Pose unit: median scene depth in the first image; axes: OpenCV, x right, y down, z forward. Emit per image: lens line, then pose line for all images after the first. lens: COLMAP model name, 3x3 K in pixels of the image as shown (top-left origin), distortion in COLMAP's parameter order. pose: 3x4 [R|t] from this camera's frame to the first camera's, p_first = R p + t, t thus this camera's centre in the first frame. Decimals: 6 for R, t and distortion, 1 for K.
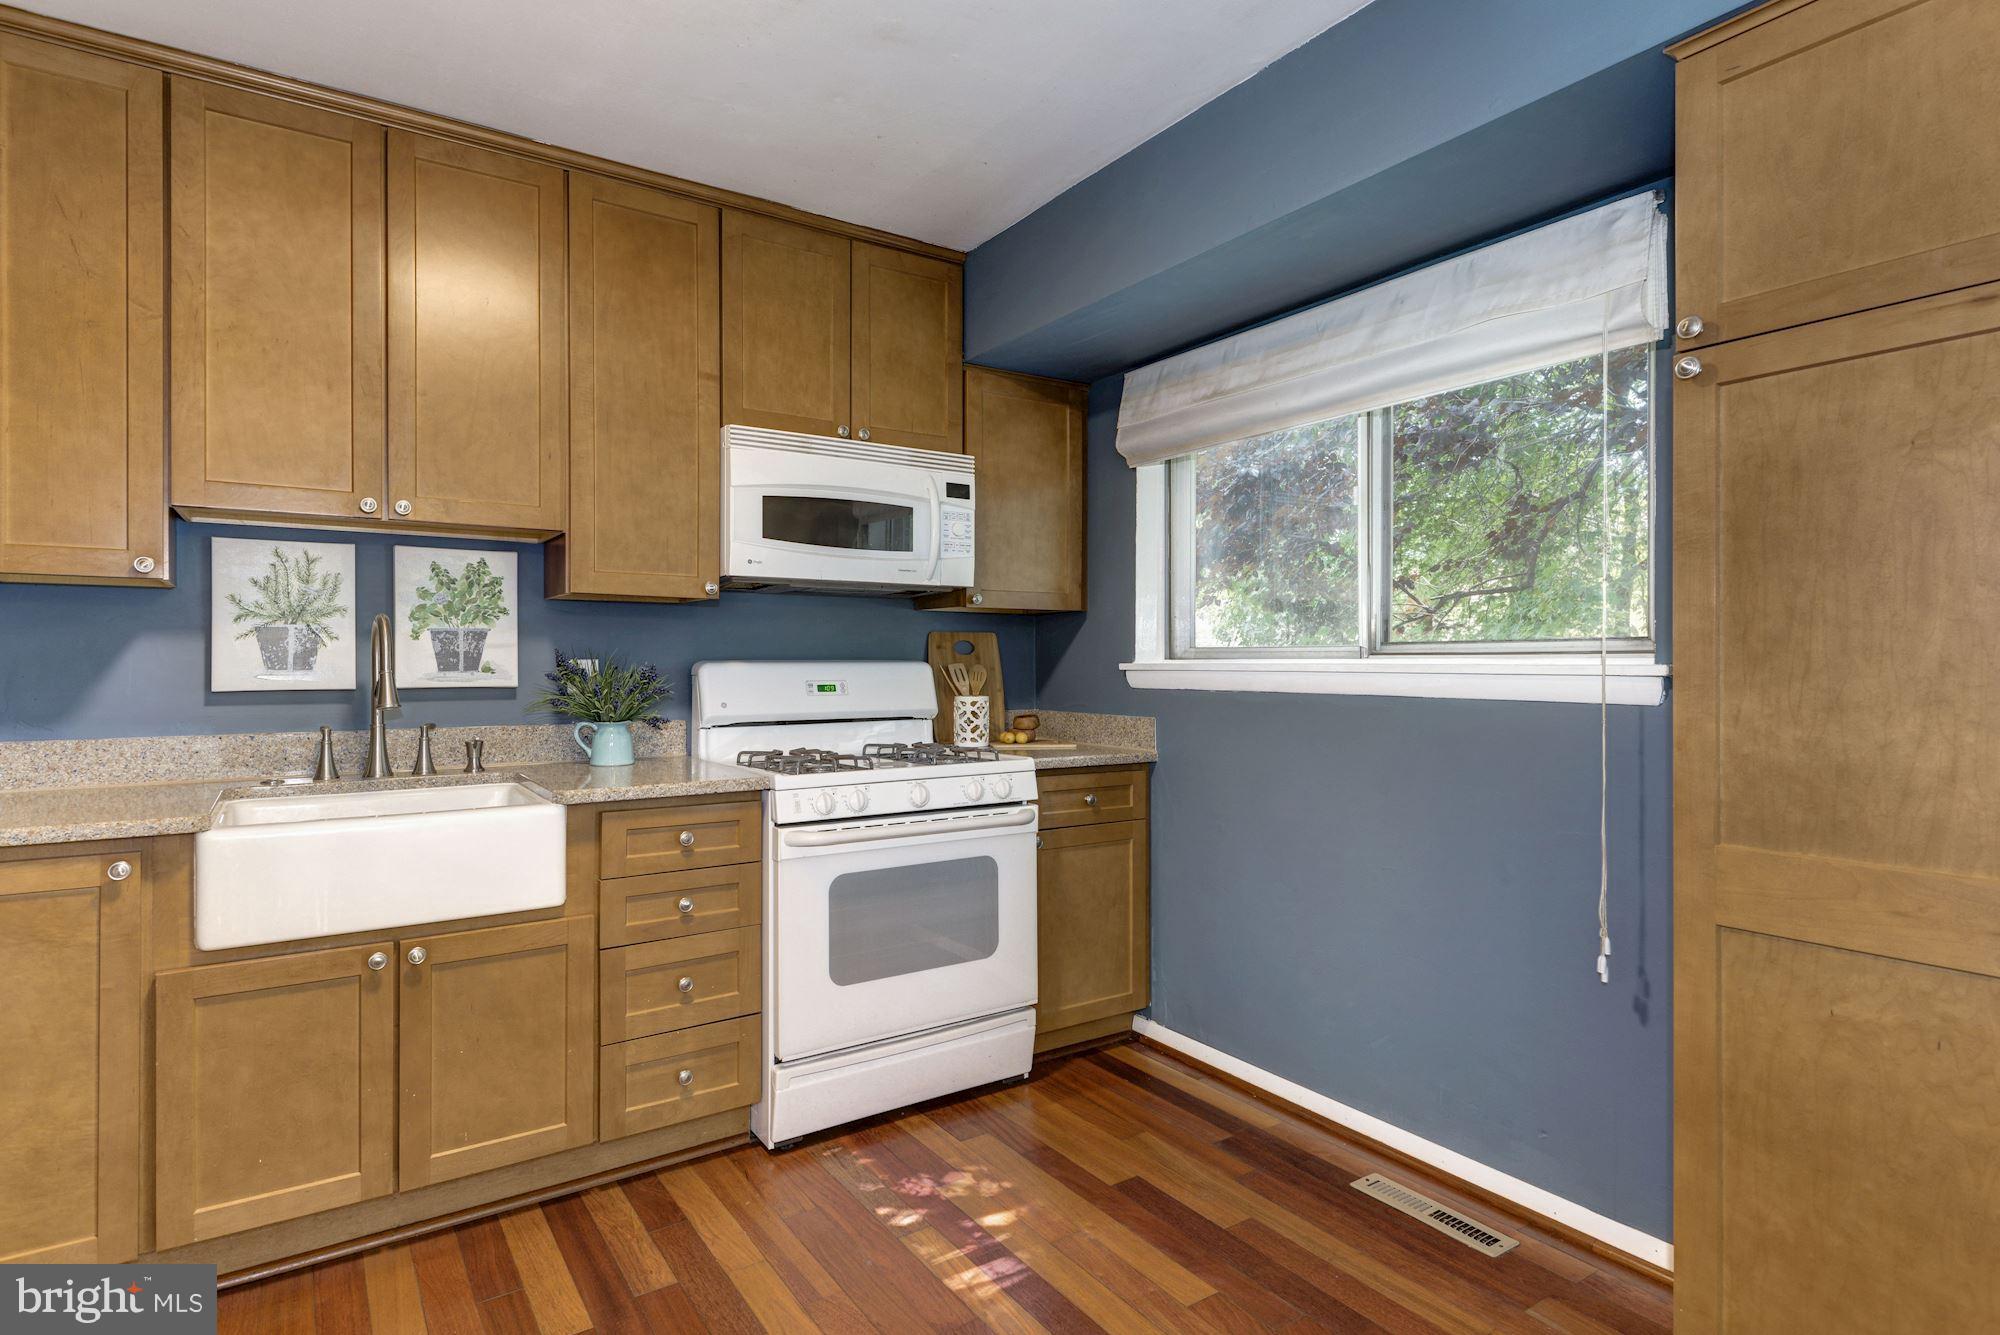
lens RADIAL K [[1037.3, 0, 1006.7], [0, 1037.3, 666.1], [0, 0, 1]] dist [0.027439, -0.003835]
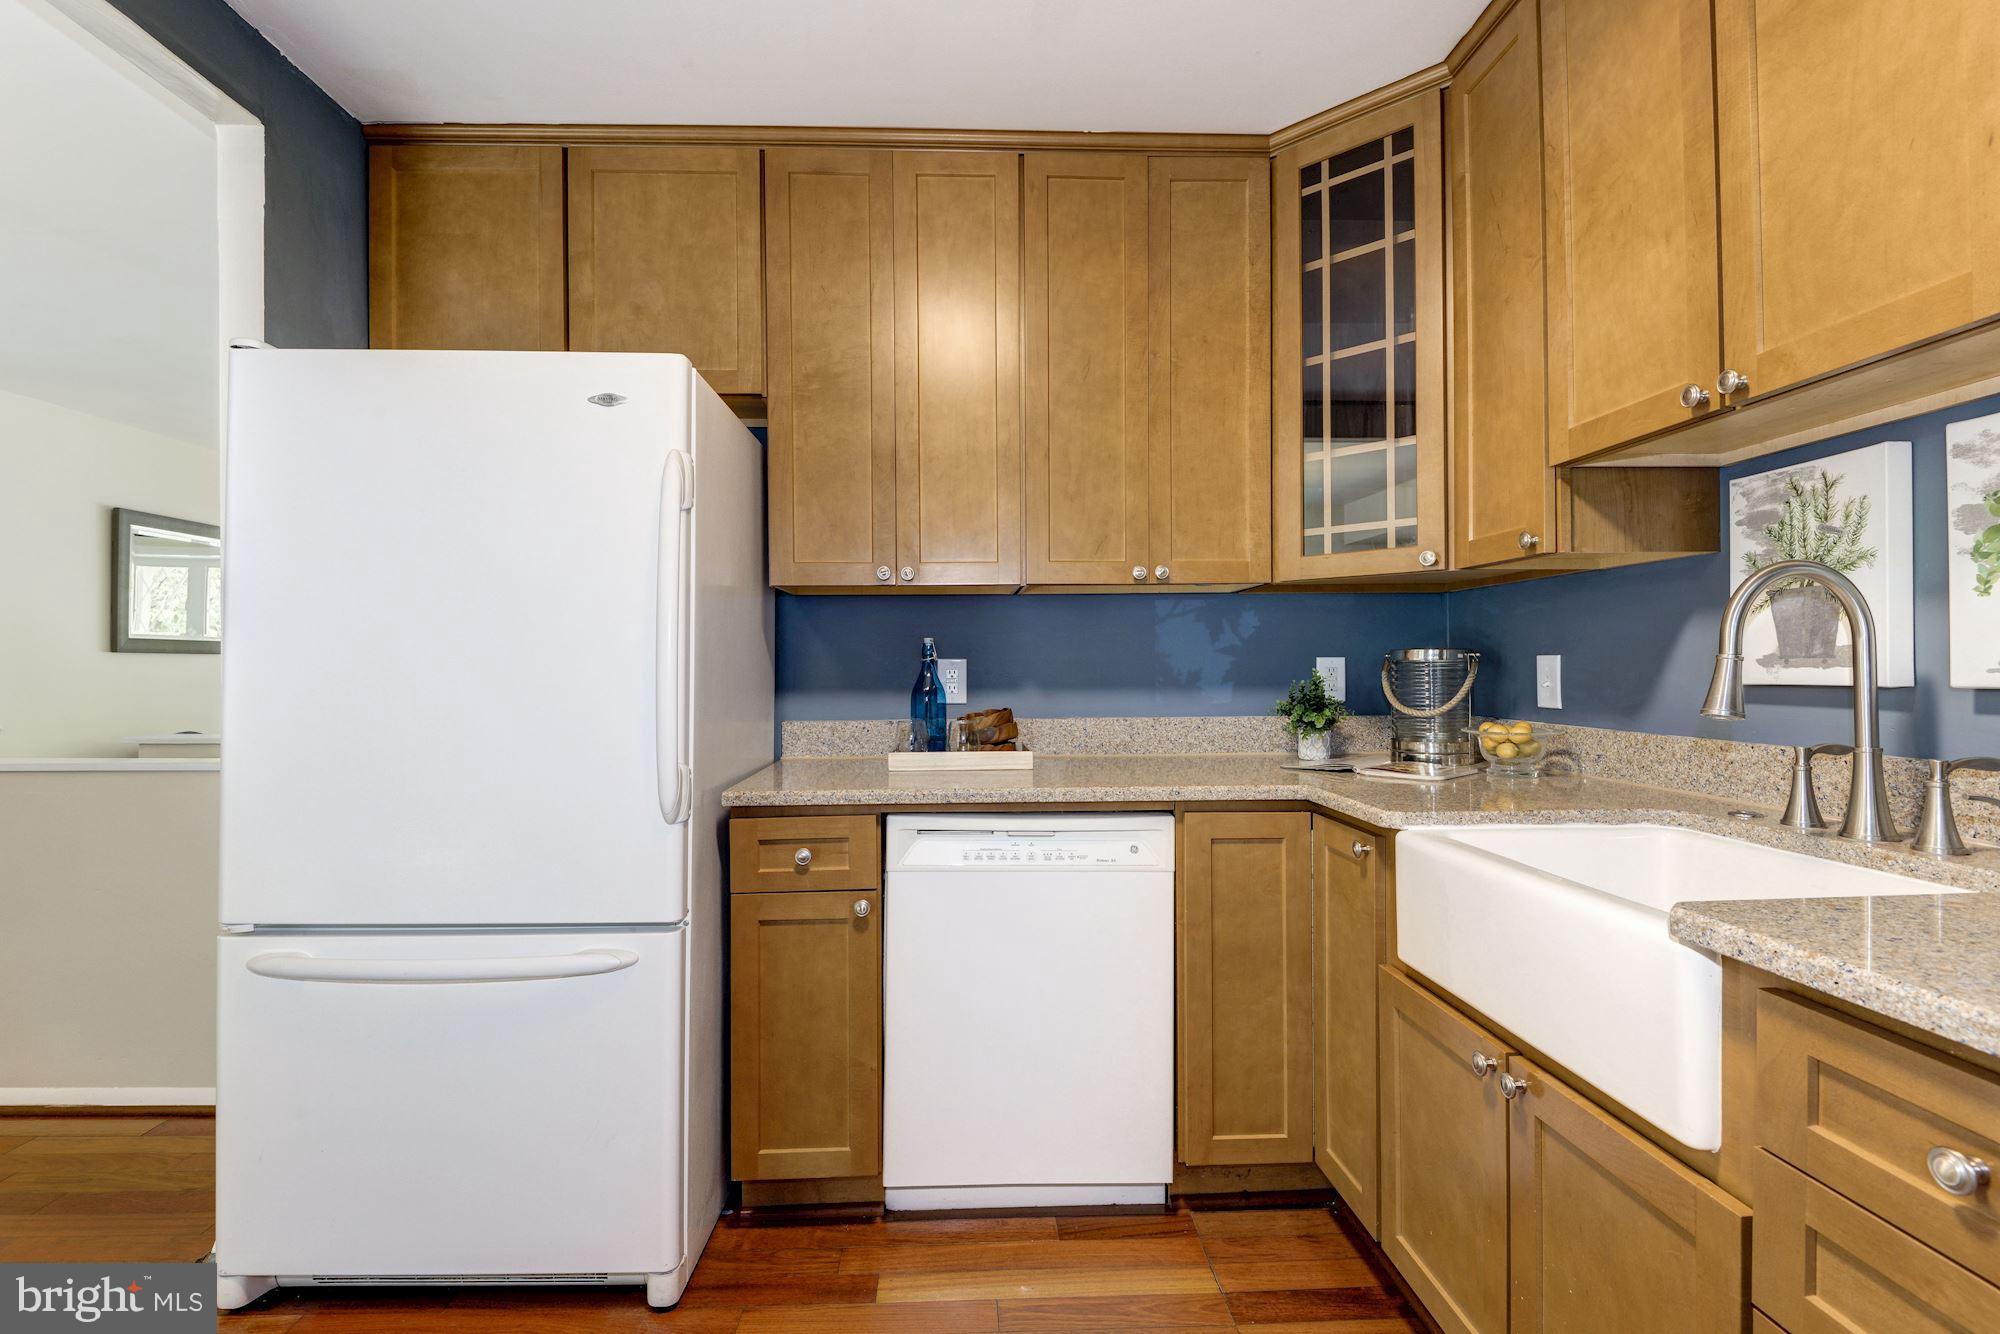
lens RADIAL K [[916.0, 0, 996.2], [0, 916.0, 664.5], [0, 0, 1]] dist [0.002677, -0.003750]
pose [[-0.527942, -0.000007, -0.849280, 0.073509], [-0.000410, 1.000000, 0.000247, 0.008460], [0.849280, 0.000478, -0.527942, 0.778110]]
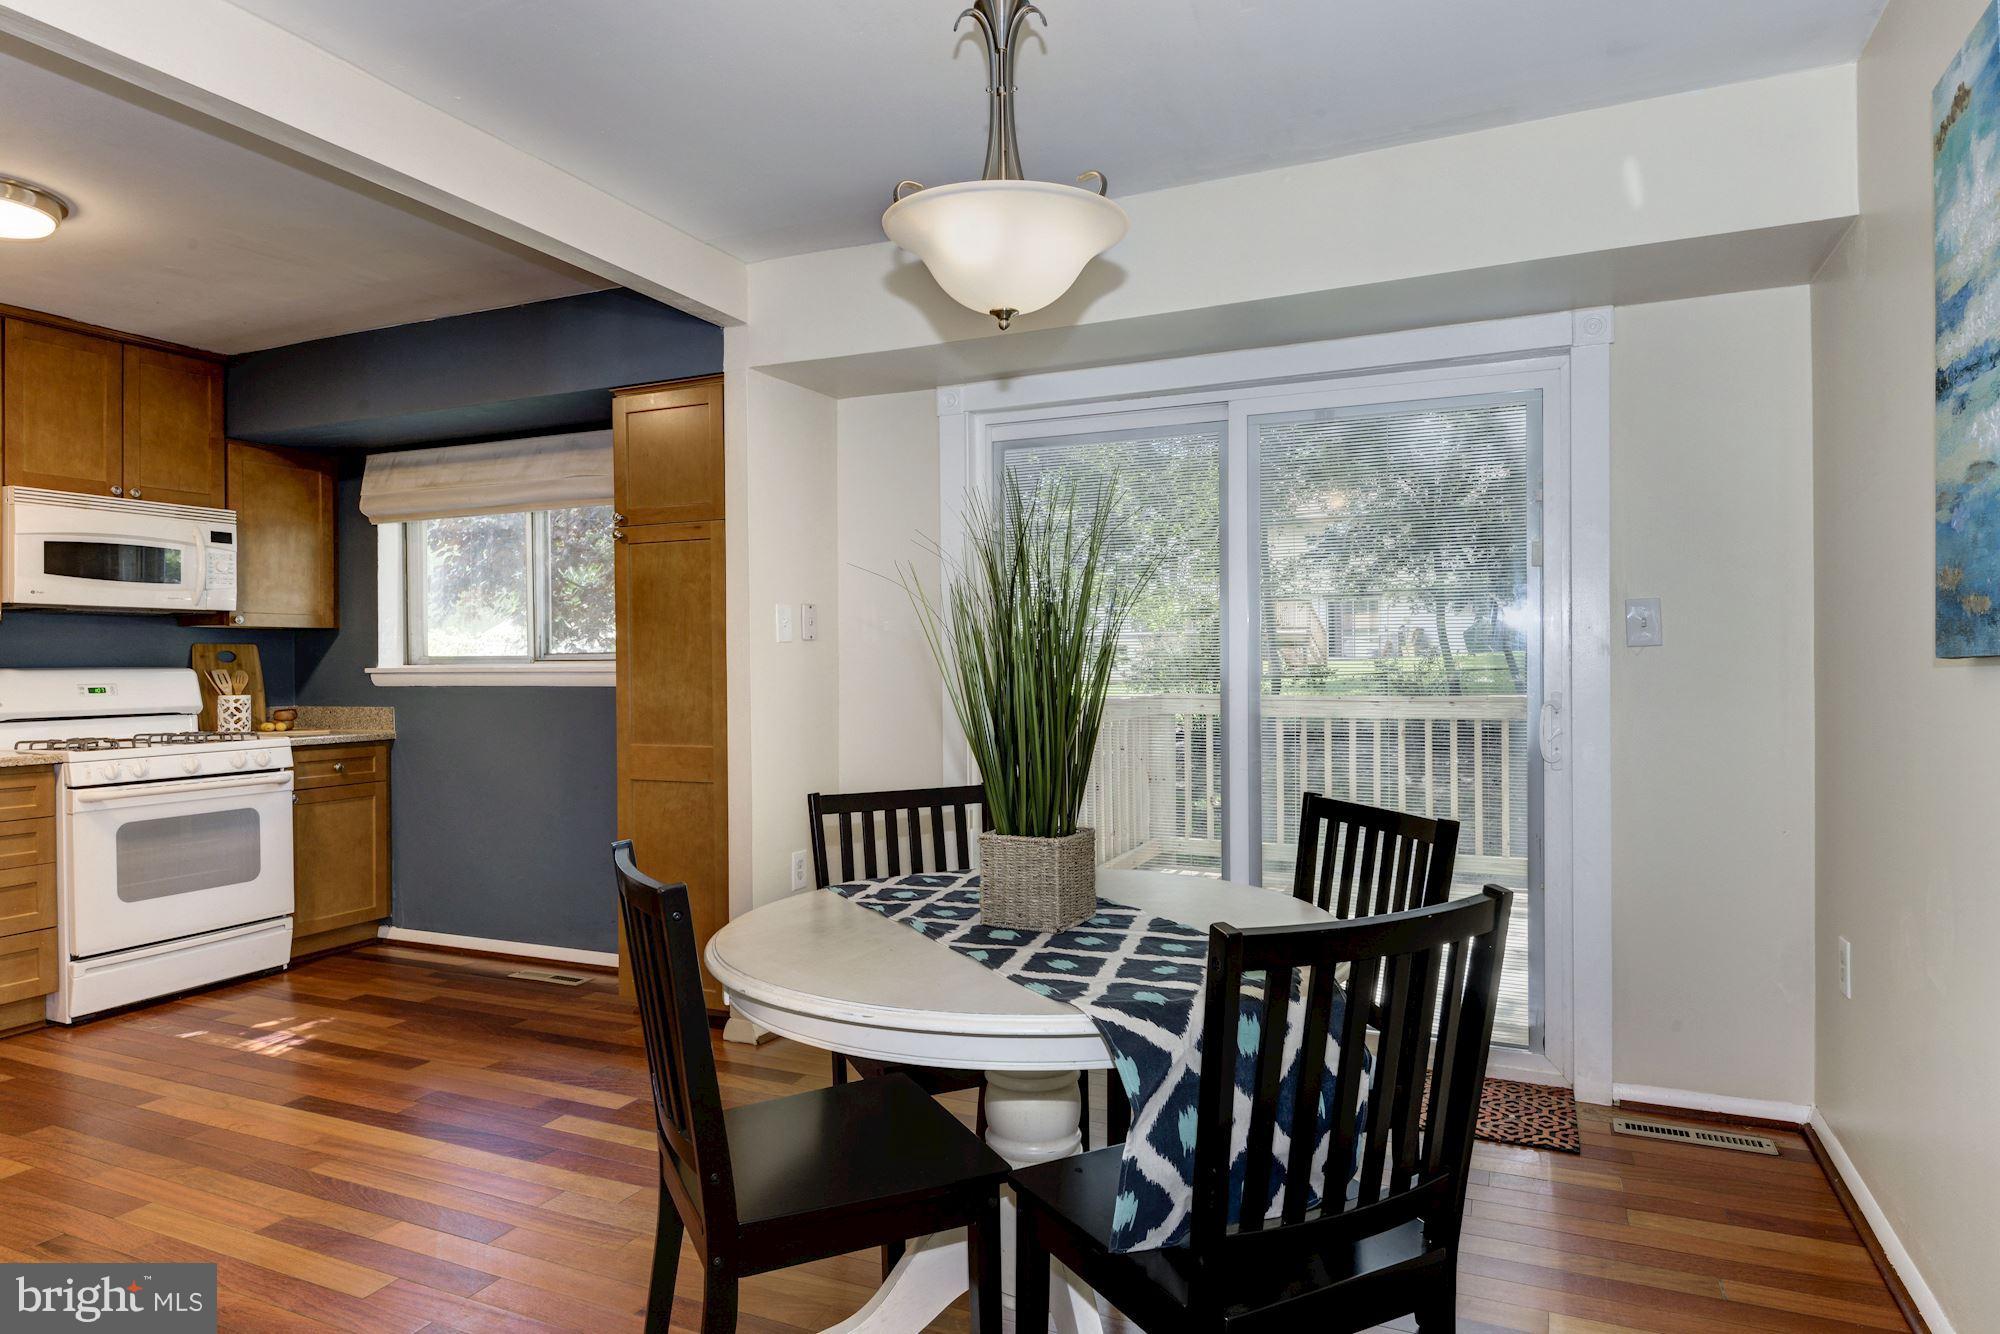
lens RADIAL K [[1165.4, 0, 1006.7], [0, 1165.4, 664.2], [0, 0, 1]] dist [-0.001638, -0.009015]
pose [[0.846406, -0.007385, 0.532486, 0.010877], [0.010358, 0.999943, -0.002595, 0.005638], [-0.532437, 0.007712, 0.846435, -0.862987]]
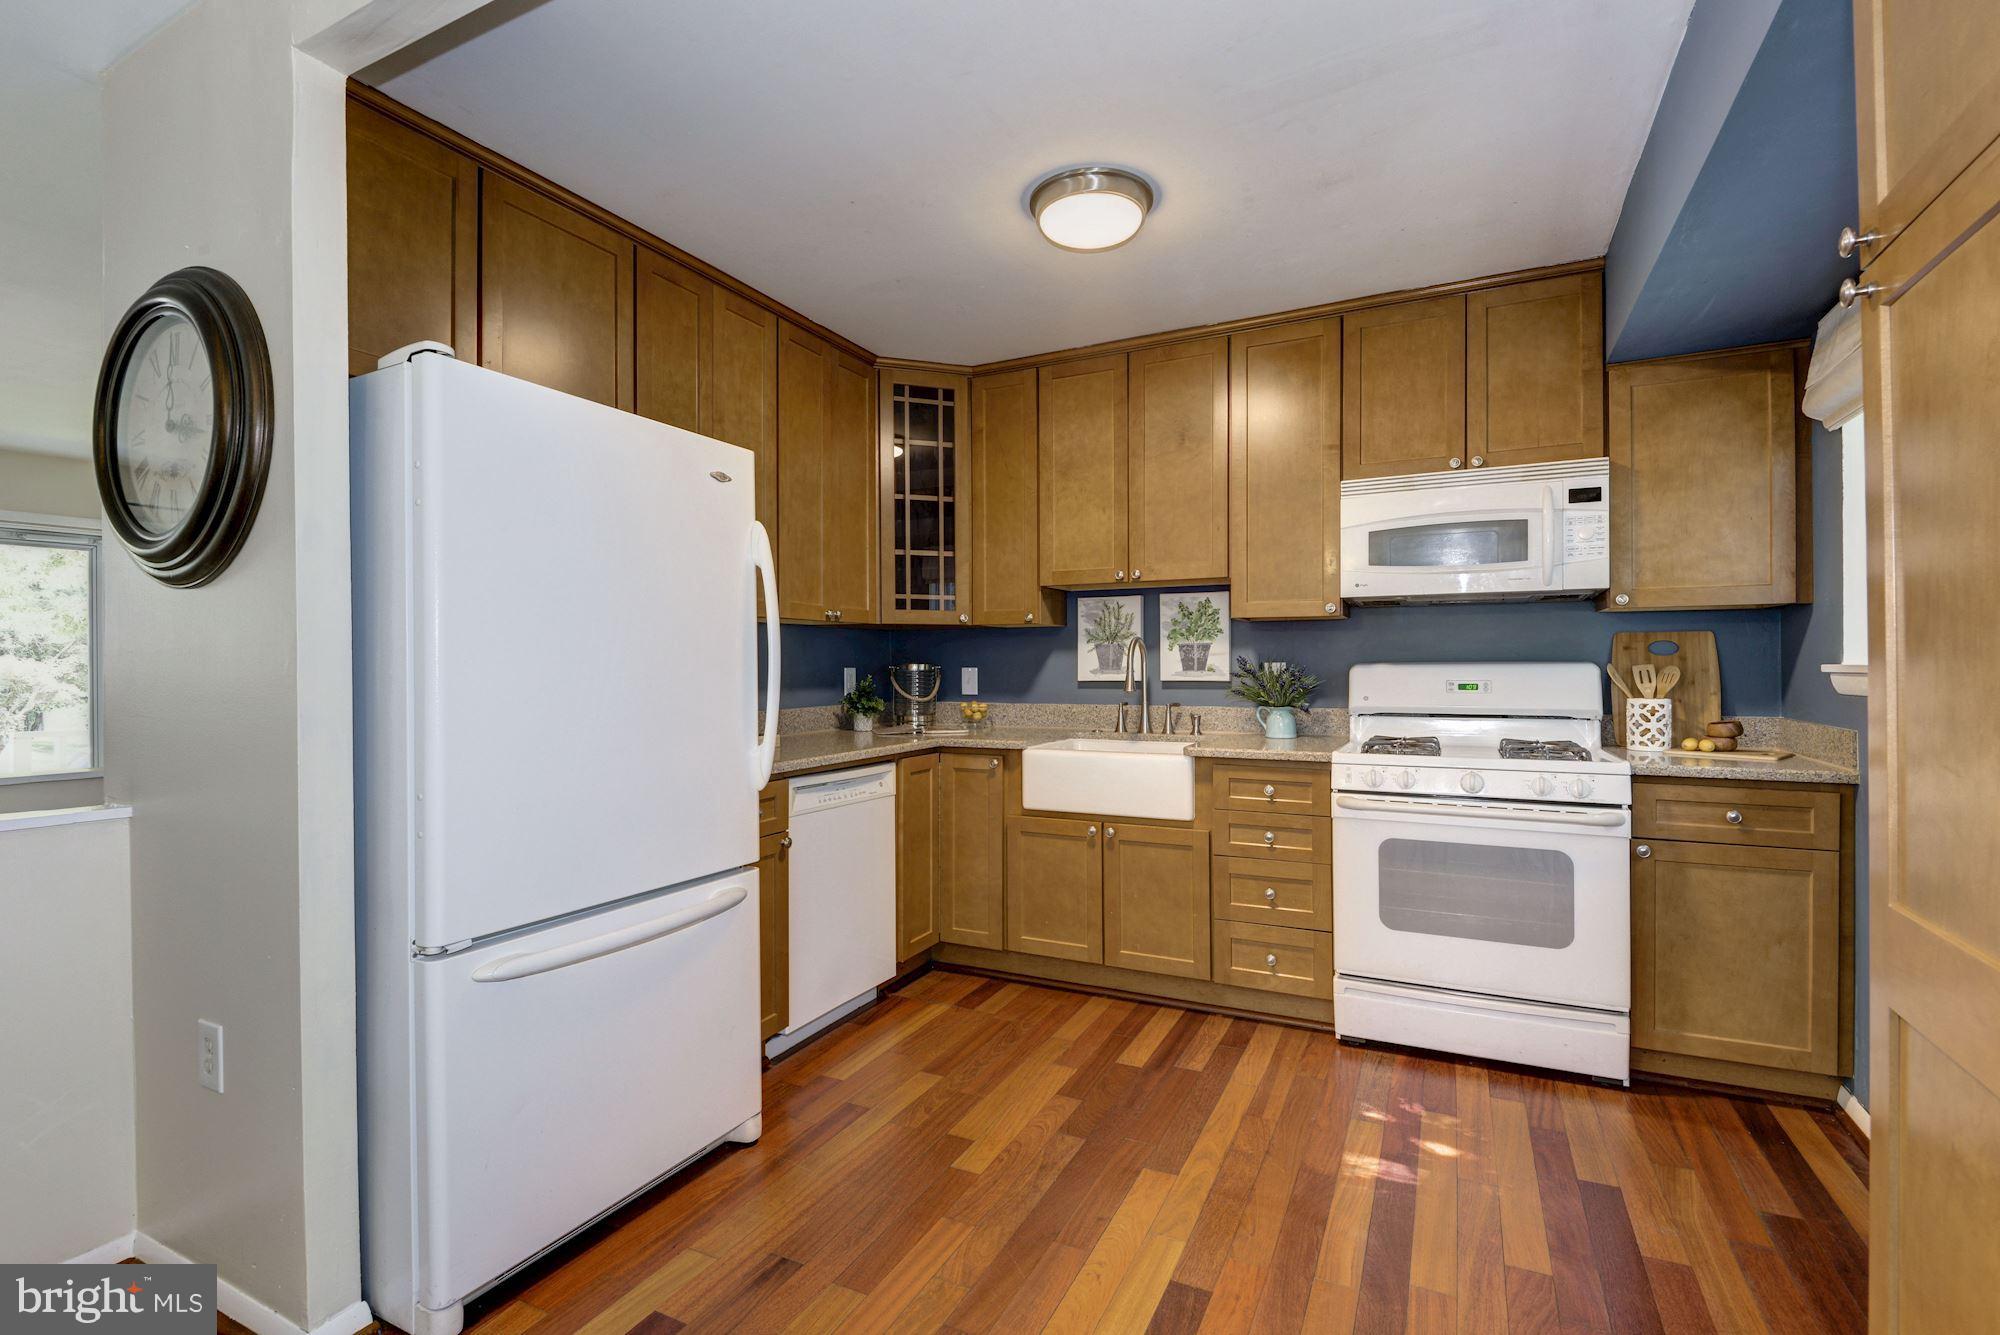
lens RADIAL K [[916.0, 0, 990.1], [0, 916.0, 667.5], [0, 0, 1]] dist [0.002677, -0.003750]
pose [[0.489604, 0.000075, -0.871945, 0.506781], [-0.000725, 1.000000, -0.000321, 0.000915], [0.871945, 0.000789, 0.489603, 0.058071]]
